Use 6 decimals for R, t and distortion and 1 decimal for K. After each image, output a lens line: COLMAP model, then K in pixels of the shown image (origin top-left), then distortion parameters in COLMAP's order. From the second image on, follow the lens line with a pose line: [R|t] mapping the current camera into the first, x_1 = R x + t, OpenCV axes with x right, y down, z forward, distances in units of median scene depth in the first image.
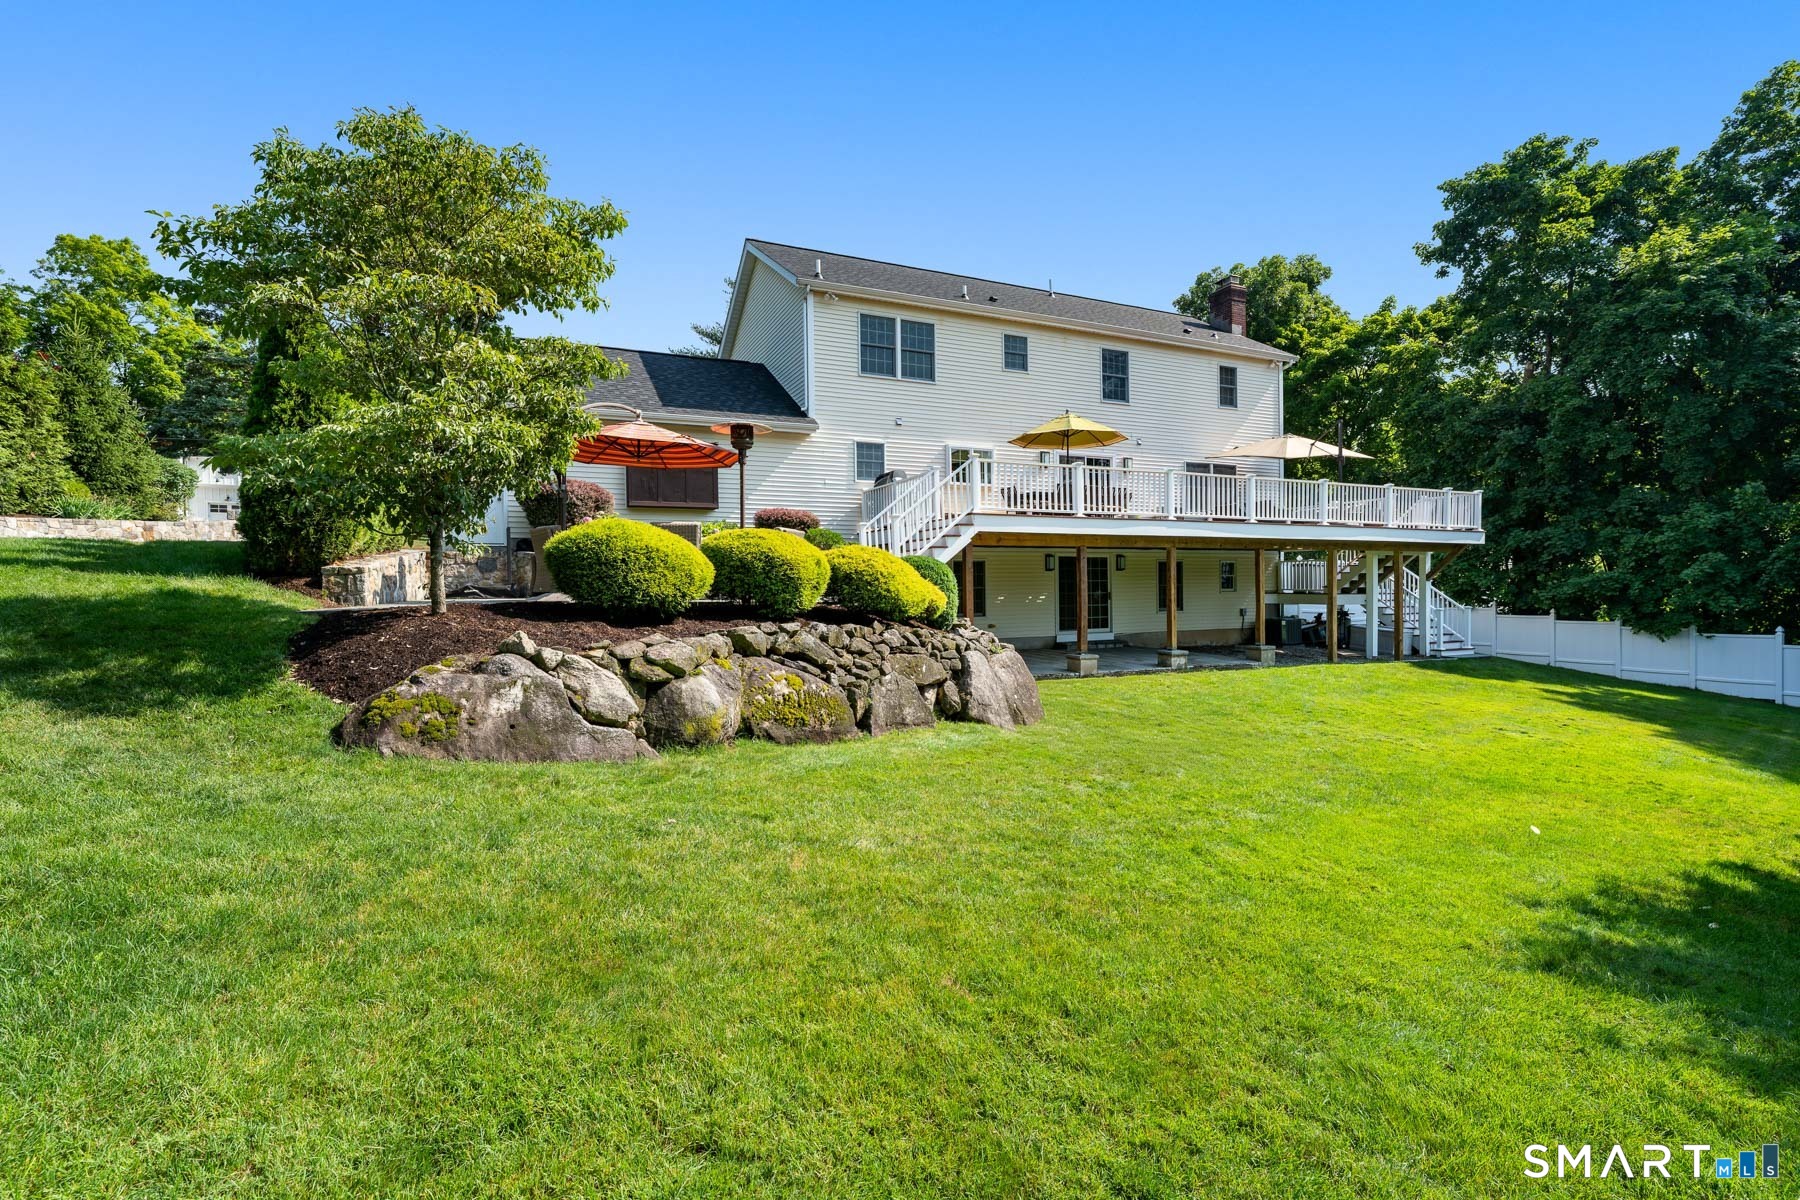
lens RADIAL K [[797.0, 0, 900.0], [0, 797.0, 600.0], [0, 0, 1]] dist [-0.004446, -0.000463]
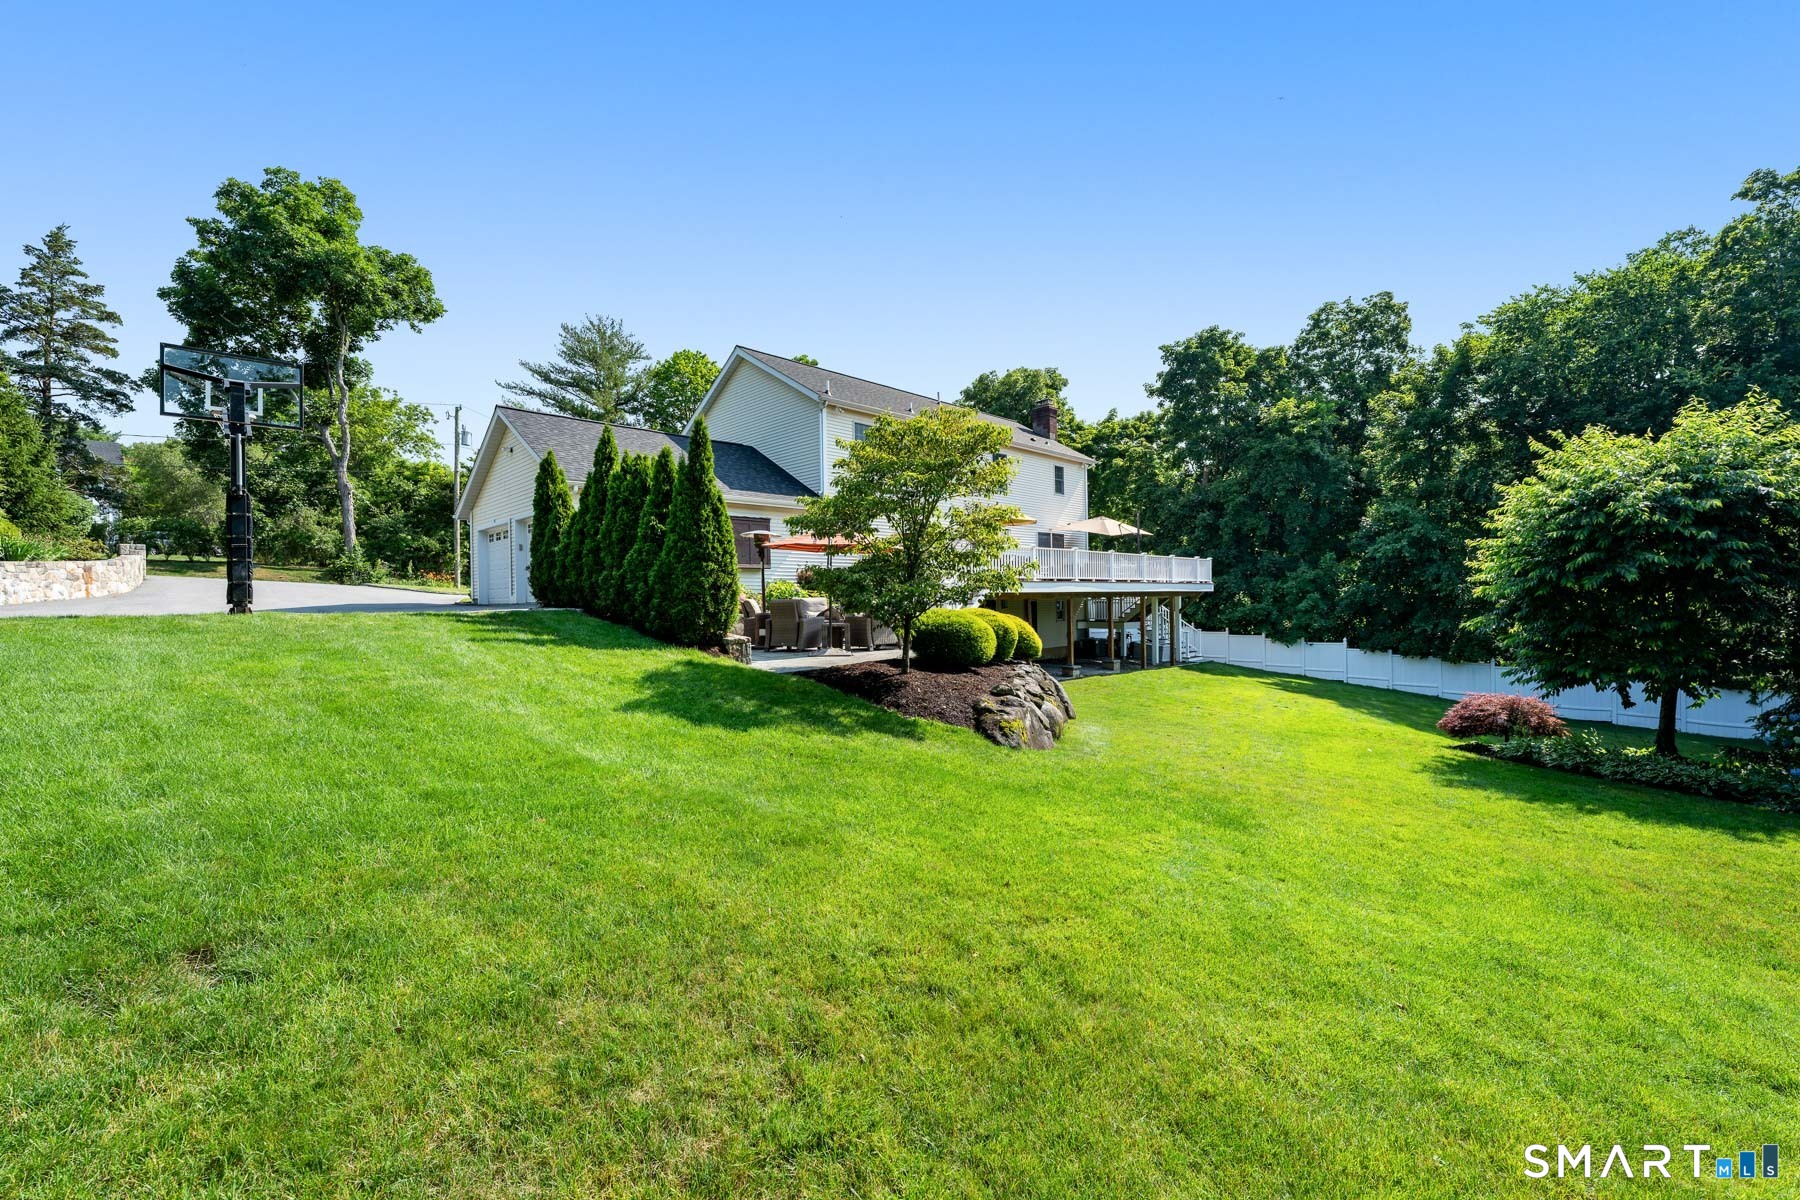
lens RADIAL K [[724.3, 0, 900.0], [0, 724.3, 600.0], [0, 0, 1]] dist [0.000462, 0.000017]
pose [[0.936284, -0.005905, 0.351195, -0.314019], [0.012315, 0.999796, -0.016019, -0.030739], [-0.351029, 0.019324, 0.936165, -0.125647]]
